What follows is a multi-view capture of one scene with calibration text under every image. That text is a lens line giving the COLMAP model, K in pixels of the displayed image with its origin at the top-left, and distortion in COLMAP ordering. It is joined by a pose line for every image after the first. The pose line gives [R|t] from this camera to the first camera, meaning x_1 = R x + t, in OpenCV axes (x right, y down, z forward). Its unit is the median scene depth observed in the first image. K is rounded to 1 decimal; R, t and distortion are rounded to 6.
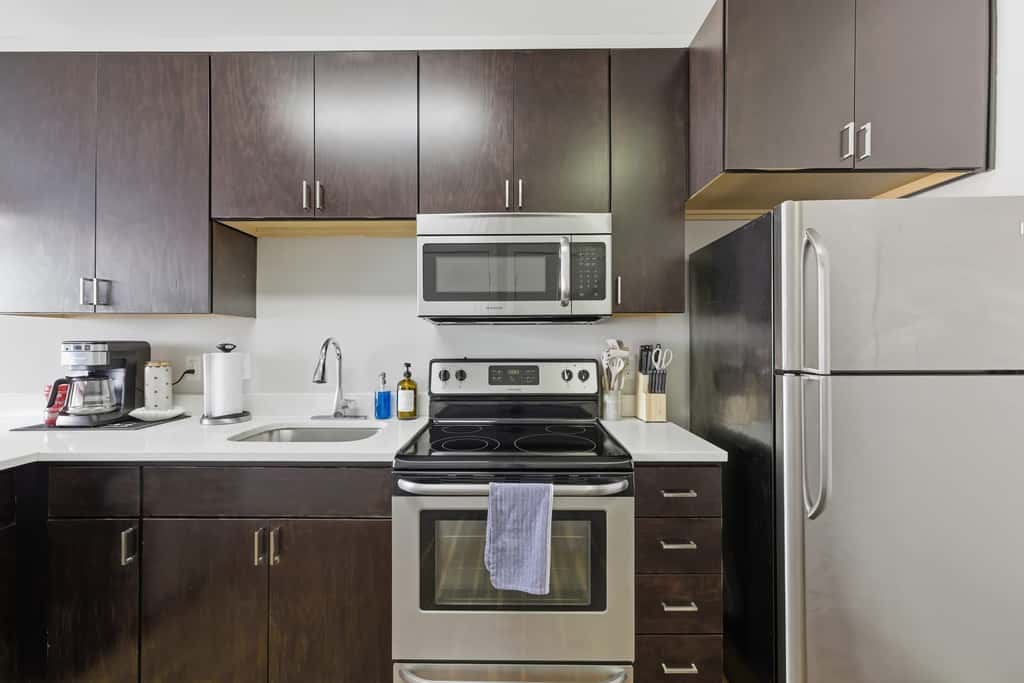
lens RADIAL K [[433.0, 0, 511.8], [0, 433.0, 340.5], [0, 0, 1]] dist [0.006872, -0.001346]
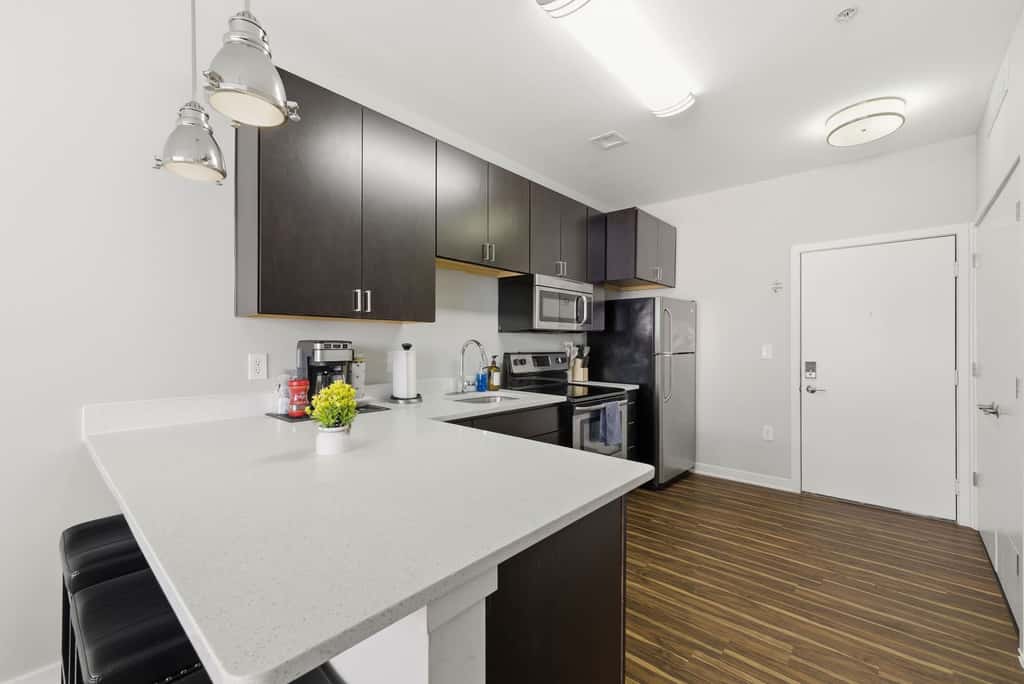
lens RADIAL K [[433.0, 0, 514.2], [0, 433.0, 342.4], [0, 0, 1]] dist [0.006872, -0.001346]
pose [[0.656039, 0.006325, 0.754700, -1.623739], [-0.009192, 0.999958, -0.000389, 0.002808], [-0.754671, -0.006682, 0.656070, -0.129280]]
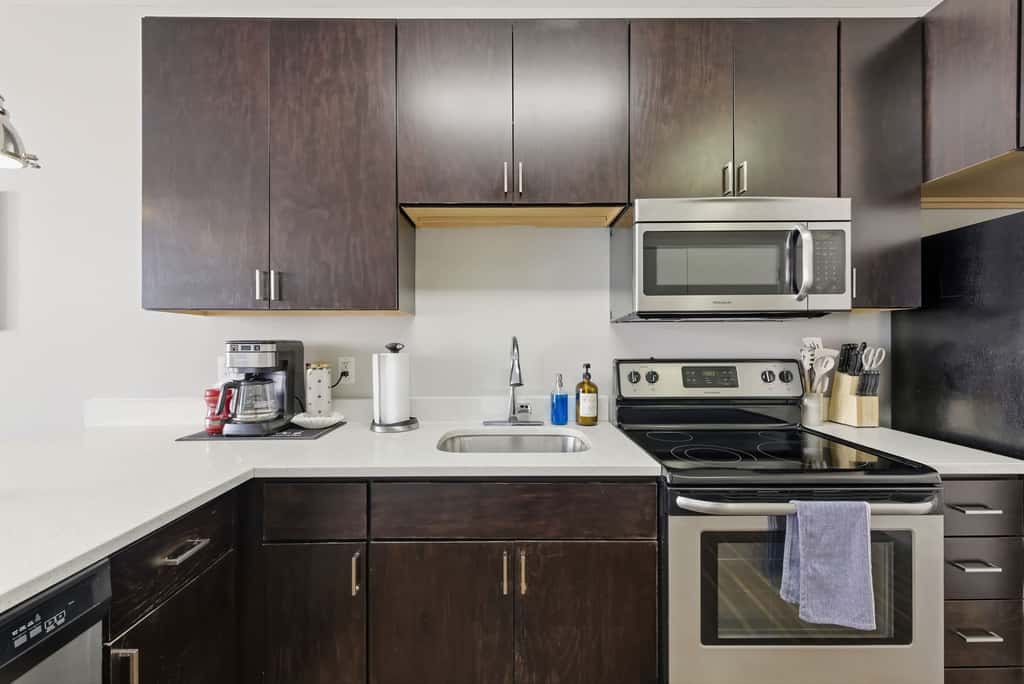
lens RADIAL K [[433.0, 0, 511.3], [0, 433.0, 340.4], [0, 0, 1]] dist [0.006872, -0.001346]
pose [[0.999888, -0.002090, 0.014822, -0.478928], [0.002077, 0.999997, 0.000909, 0.001688], [-0.014824, -0.000878, 0.999890, 0.098789]]
